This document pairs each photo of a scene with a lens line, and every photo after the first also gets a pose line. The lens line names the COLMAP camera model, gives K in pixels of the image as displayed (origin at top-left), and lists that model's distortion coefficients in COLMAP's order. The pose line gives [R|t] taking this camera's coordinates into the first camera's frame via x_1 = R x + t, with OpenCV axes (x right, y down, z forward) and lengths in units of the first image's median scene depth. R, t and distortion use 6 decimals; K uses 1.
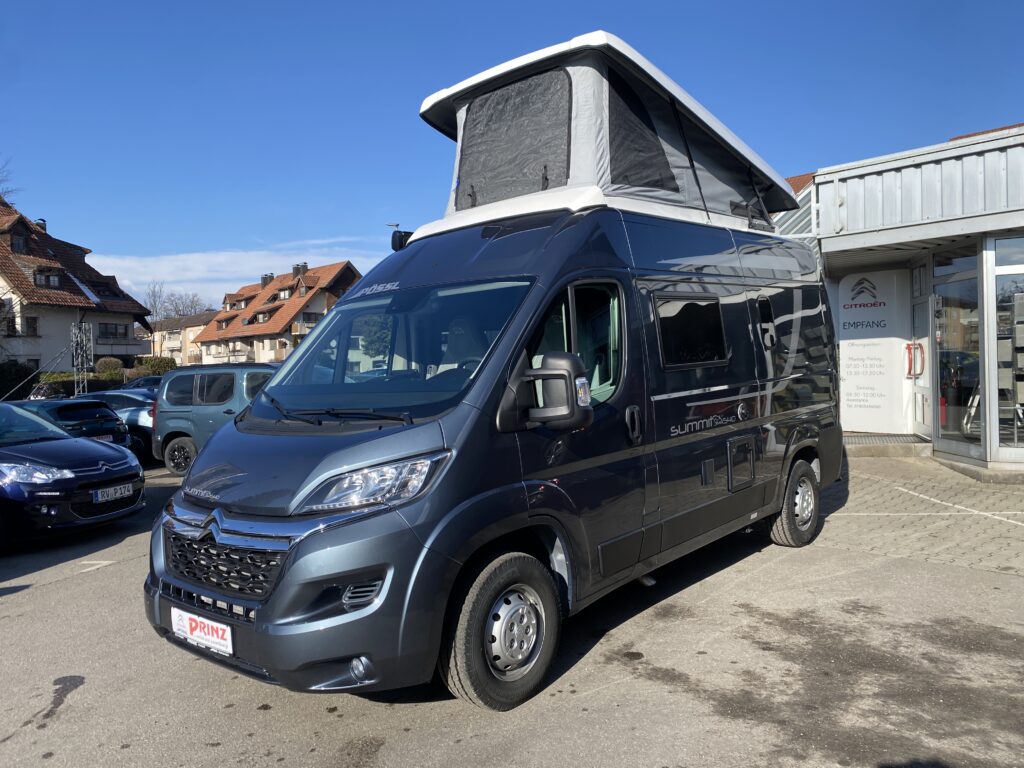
lens RADIAL K [[781.5, 0, 508.2], [0, 781.5, 384.0], [0, 0, 1]] dist [0.037891, -0.042023]
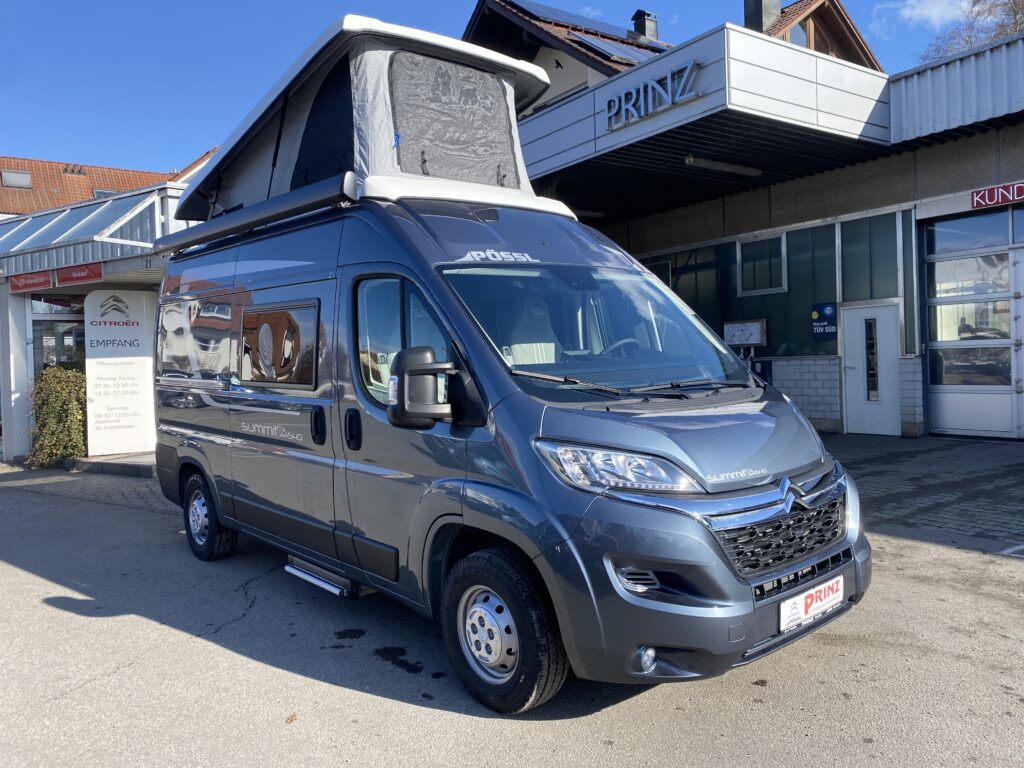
lens RADIAL K [[781.5, 0, 507.7], [0, 781.5, 381.6], [0, 0, 1]] dist [0.037891, -0.042023]
pose [[0.130655, 0.004218, 0.991419, -0.905444], [0.056725, 0.998321, -0.011722, 0.022433], [-0.989804, 0.057770, 0.130196, 0.798956]]
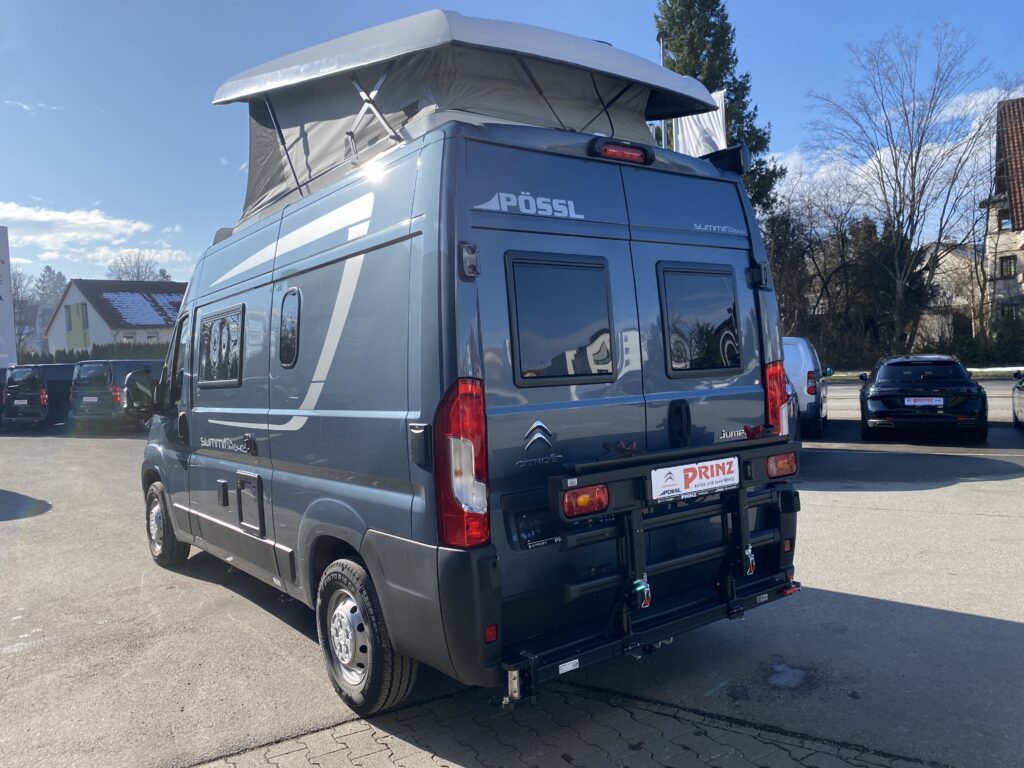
lens RADIAL K [[781.5, 0, 492.7], [0, 781.5, 377.3], [0, 0, 1]] dist [0.037891, -0.042023]
pose [[-0.205600, 0.080122, -0.975351, 1.039003], [0.027281, 0.996725, 0.076127, -0.088943], [0.978256, -0.010957, -0.207113, 1.410854]]
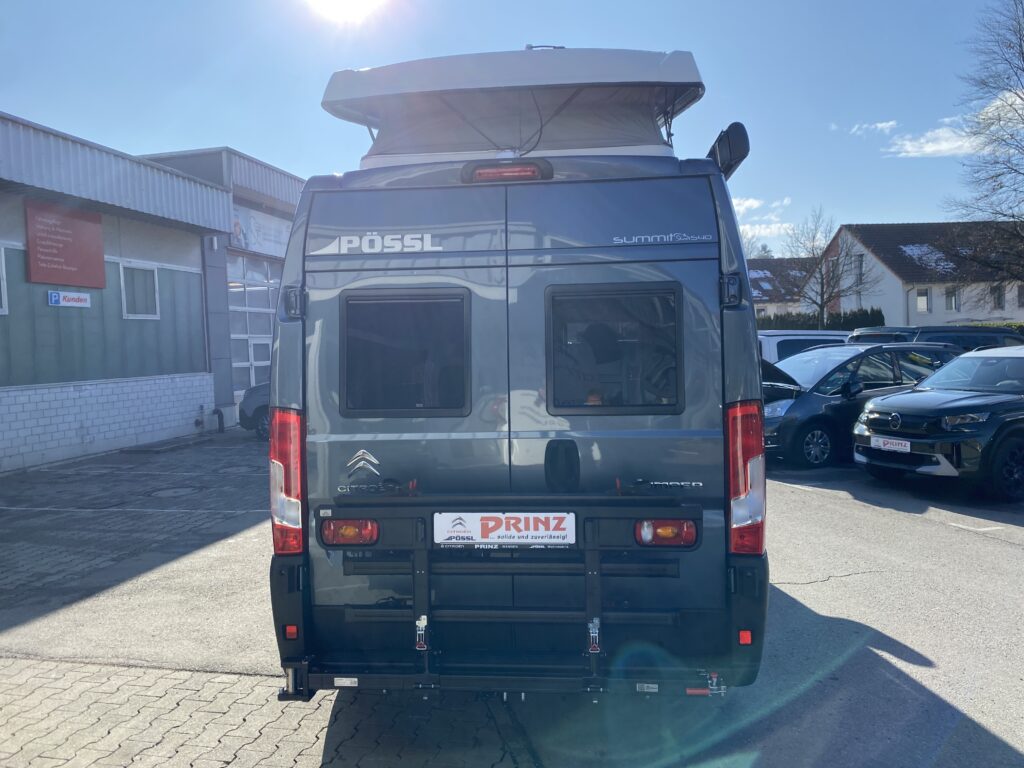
lens RADIAL K [[781.5, 0, 517.7], [0, 781.5, 379.4], [0, 0, 1]] dist [0.037891, -0.042023]
pose [[-0.800200, 0.090815, -0.592818, 0.743860], [0.048206, 0.995010, 0.087358, -0.114089], [0.597793, 0.041327, -0.800584, 1.871121]]
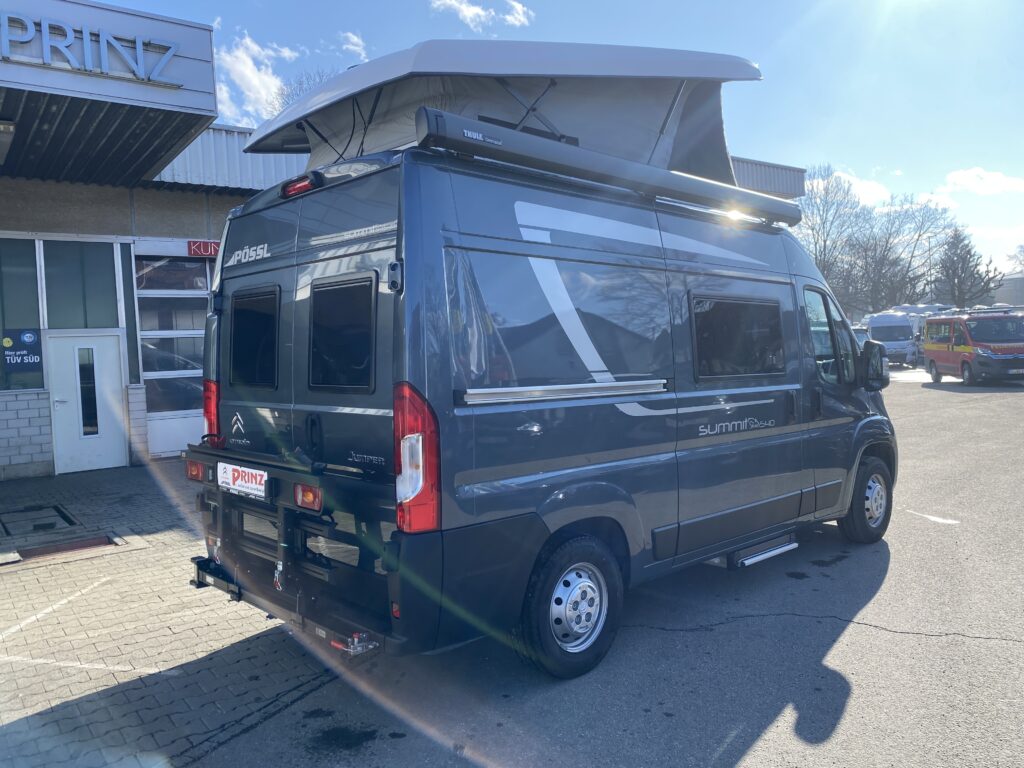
lens RADIAL K [[781.5, 0, 511.7], [0, 781.5, 380.0], [0, 0, 1]] dist [0.037891, -0.042023]
pose [[-0.994177, 0.076719, 0.075675, 0.152496], [0.081261, 0.994952, 0.058879, -0.071115], [-0.070776, 0.064685, -0.995393, 2.089027]]
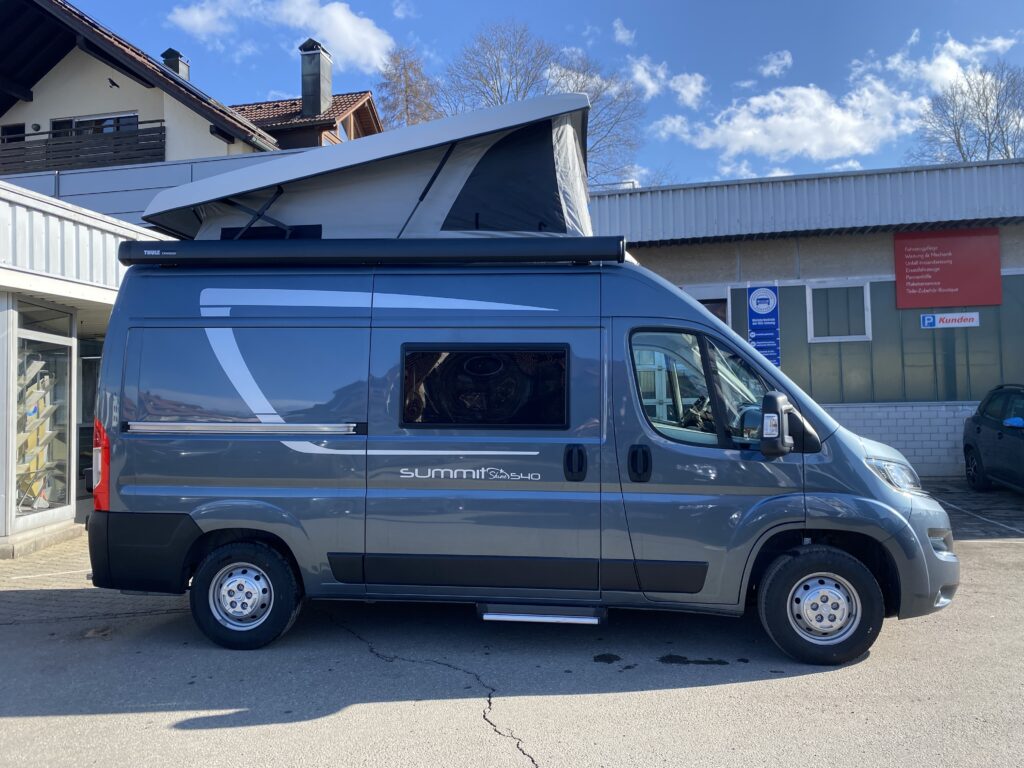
lens RADIAL K [[781.5, 0, 505.4], [0, 781.5, 385.5], [0, 0, 1]] dist [0.037891, -0.042023]
pose [[-0.595136, 0.064135, 0.801062, -0.768446], [0.062948, 0.997468, -0.033094, -0.015398], [-0.801156, 0.030729, -0.597666, 1.685274]]
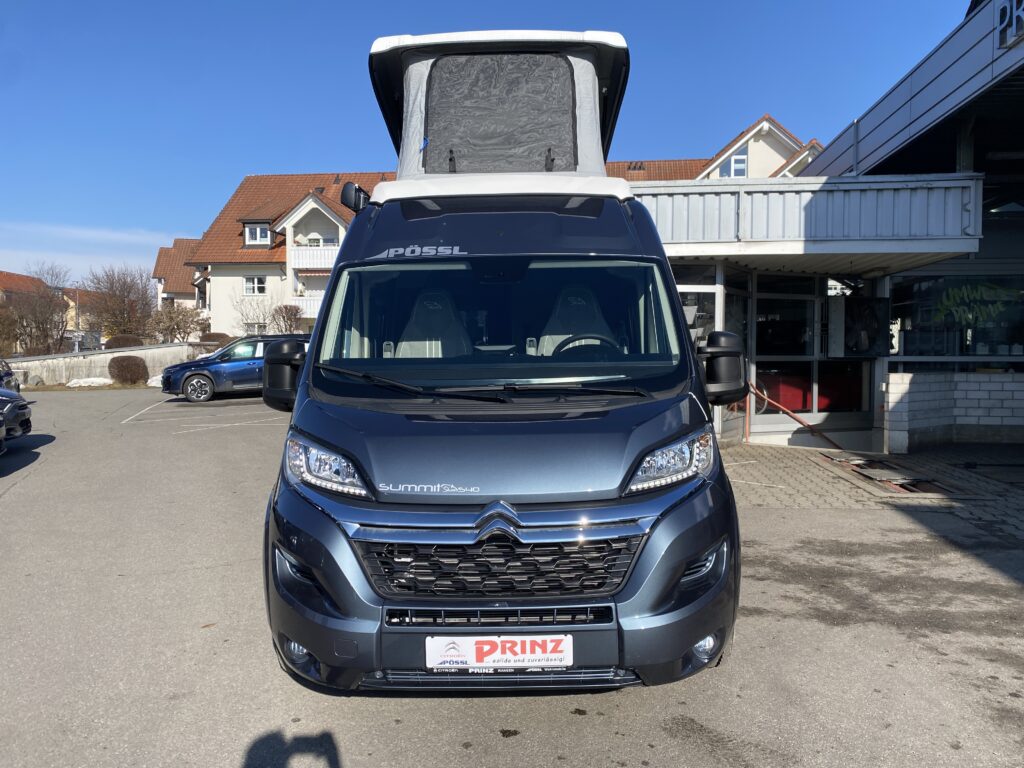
lens RADIAL K [[781.5, 0, 513.9], [0, 781.5, 384.4], [0, 0, 1]] dist [0.037891, -0.042023]
pose [[0.753767, 0.003129, 0.657134, -0.595738], [-0.007256, 0.999967, 0.003562, 0.020752], [-0.657102, -0.007453, 0.753765, 0.246056]]
